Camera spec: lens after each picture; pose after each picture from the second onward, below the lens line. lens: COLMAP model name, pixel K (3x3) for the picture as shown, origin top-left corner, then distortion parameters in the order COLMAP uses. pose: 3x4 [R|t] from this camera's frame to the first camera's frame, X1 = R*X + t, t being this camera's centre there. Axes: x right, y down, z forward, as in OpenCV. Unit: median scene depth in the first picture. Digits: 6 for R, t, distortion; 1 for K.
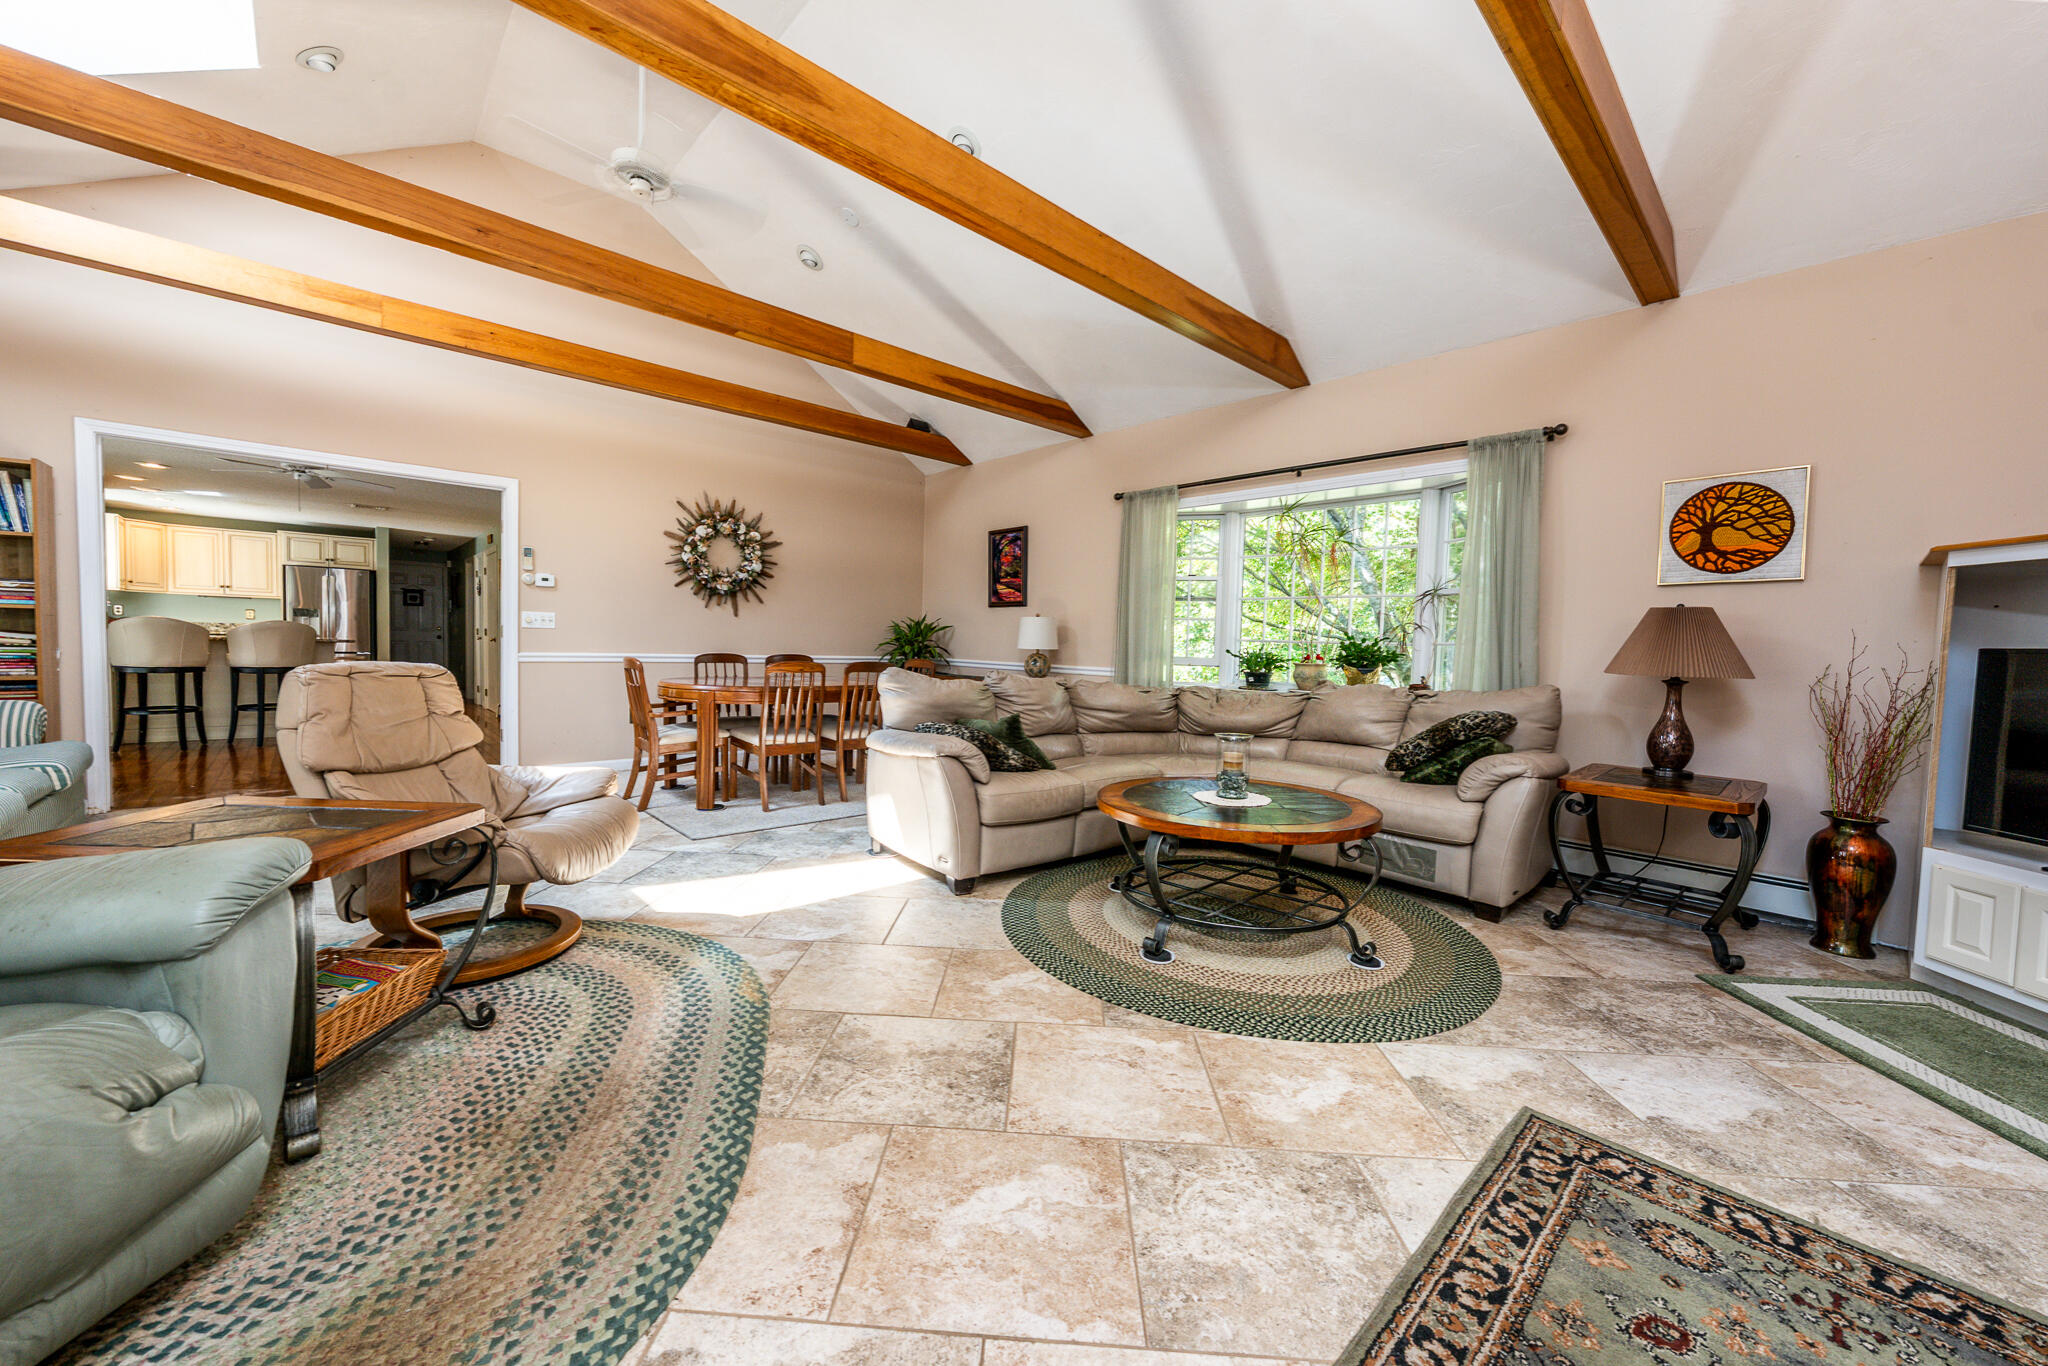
lens RADIAL K [[768.0, 0, 1024.0], [0, 768.0, 683.0], [0, 0, 1]] dist [-0.000287, -0.000047]
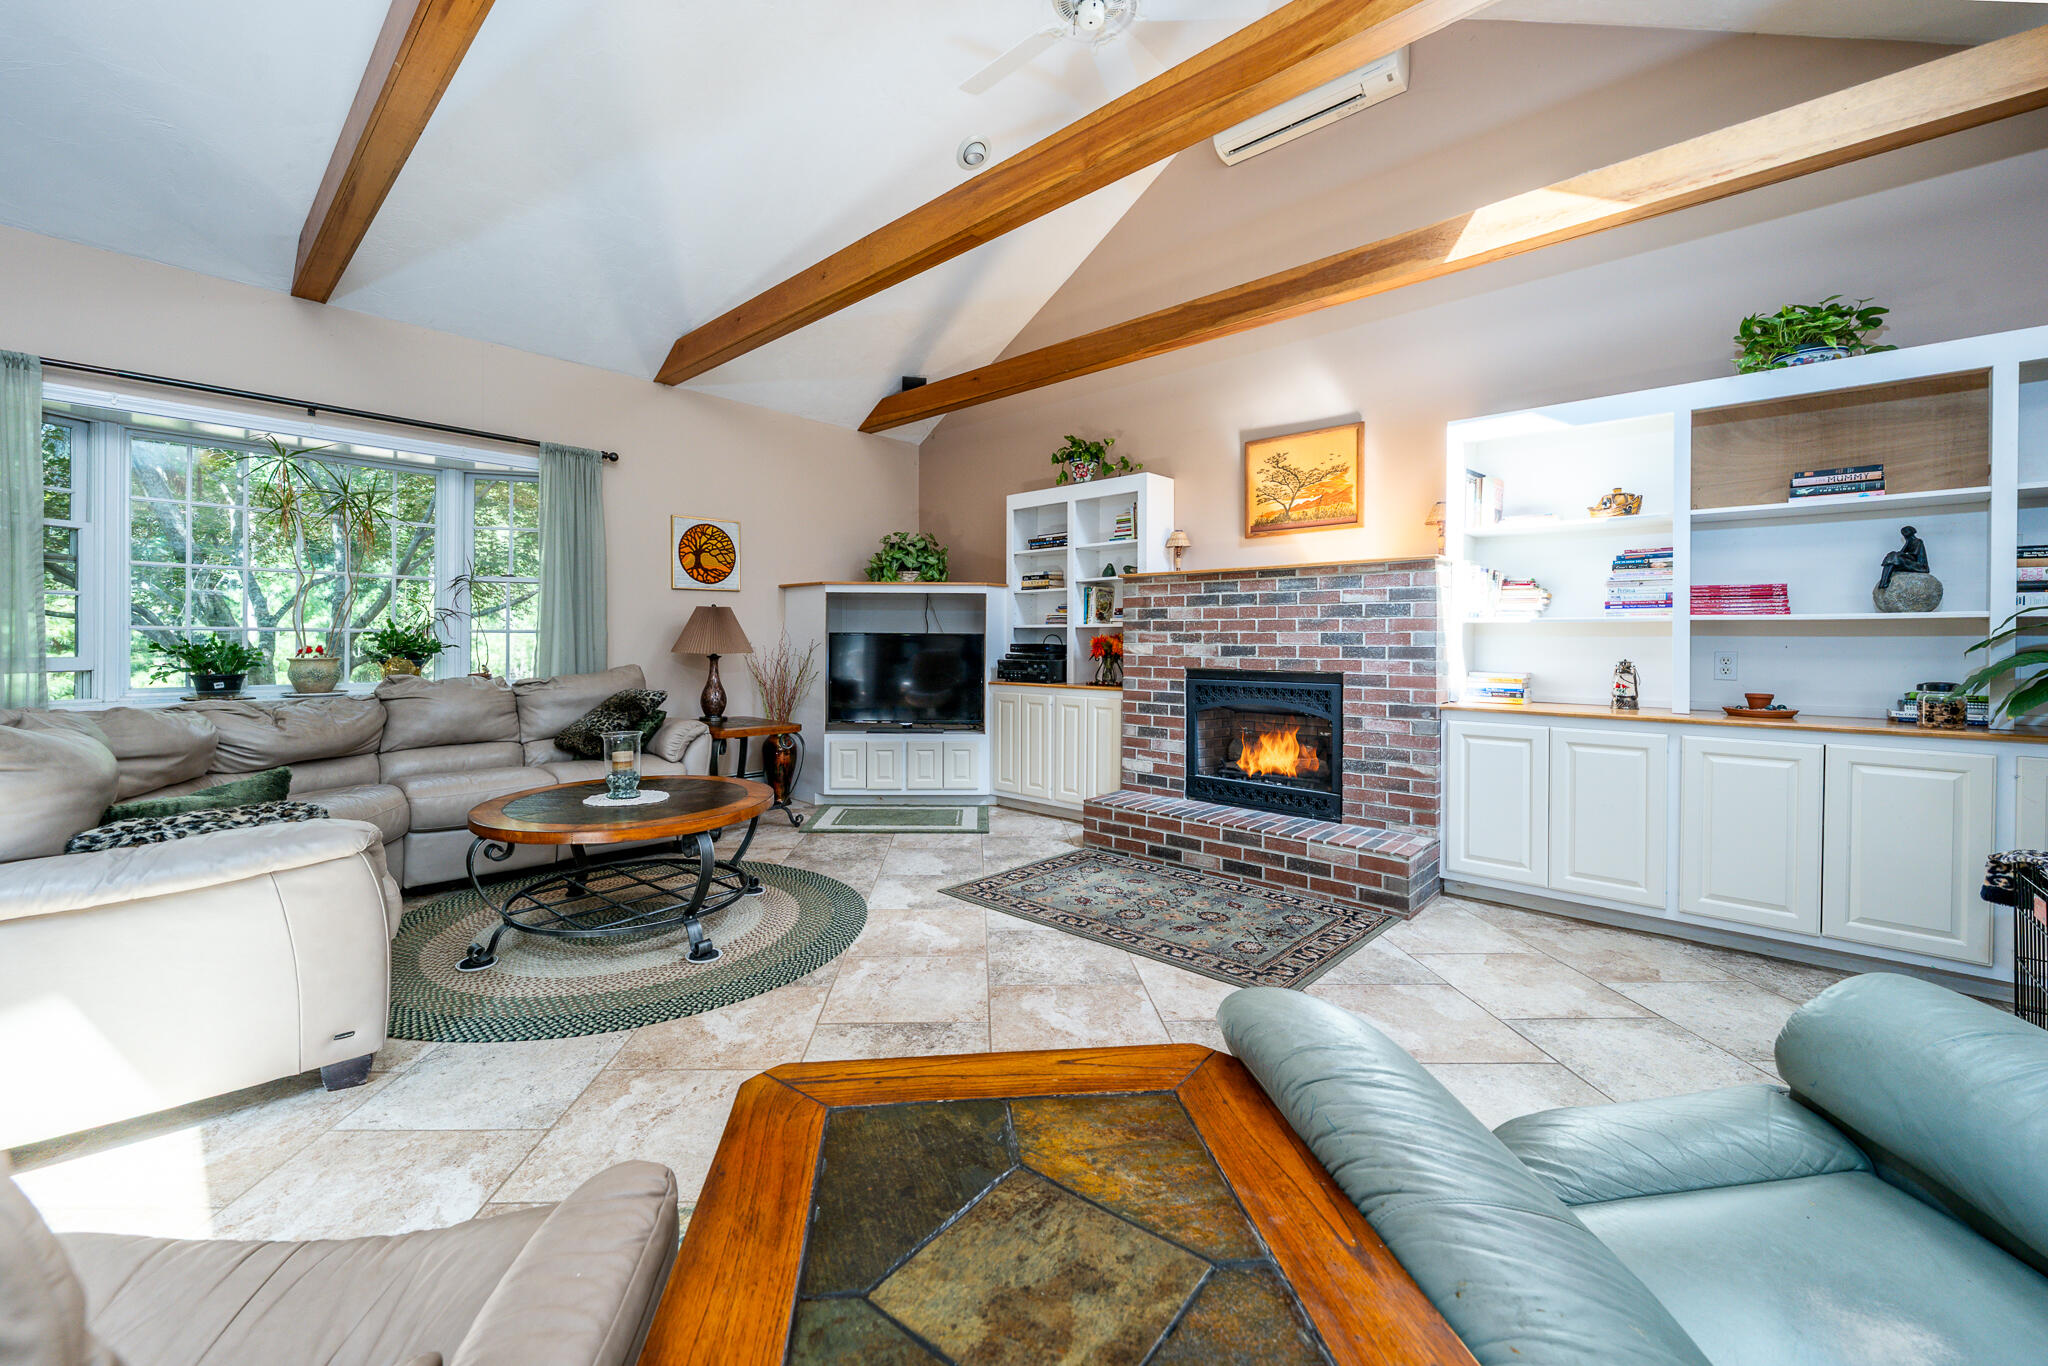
lens RADIAL K [[789.6, 0, 1014.2], [0, 789.6, 642.2], [0, 0, 1]] dist [0.000176, -0.000091]
pose [[-0.072445, -0.030705, 0.996900, -0.728104], [0.047004, 0.998310, 0.034165, -0.056328], [-0.996264, 0.049333, -0.070880, 0.551970]]
